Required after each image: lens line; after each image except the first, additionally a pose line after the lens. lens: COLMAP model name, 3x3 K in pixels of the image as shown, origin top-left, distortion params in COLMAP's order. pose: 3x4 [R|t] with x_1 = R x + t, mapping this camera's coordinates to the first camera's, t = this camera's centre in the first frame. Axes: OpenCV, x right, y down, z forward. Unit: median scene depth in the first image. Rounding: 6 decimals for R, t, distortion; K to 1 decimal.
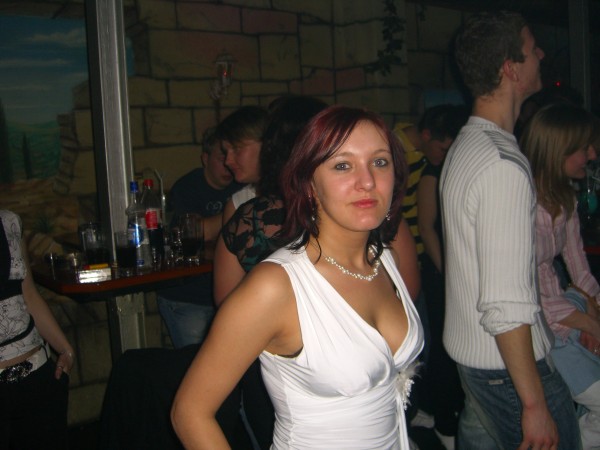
lens RADIAL K [[669.5, 0, 300.0], [0, 669.5, 225.0], [0, 0, 1]] dist [-0.100239, -0.011406]
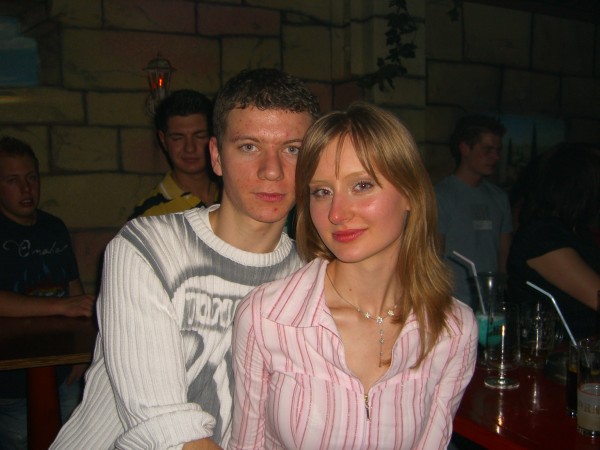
lens RADIAL K [[669.5, 0, 300.0], [0, 669.5, 225.0], [0, 0, 1]] dist [-0.100239, -0.011406]
pose [[0.972651, 0.062881, -0.223599, 0.212958], [-0.069852, 0.997283, -0.023398, -0.050799], [0.221520, 0.038377, 0.974400, 0.256460]]
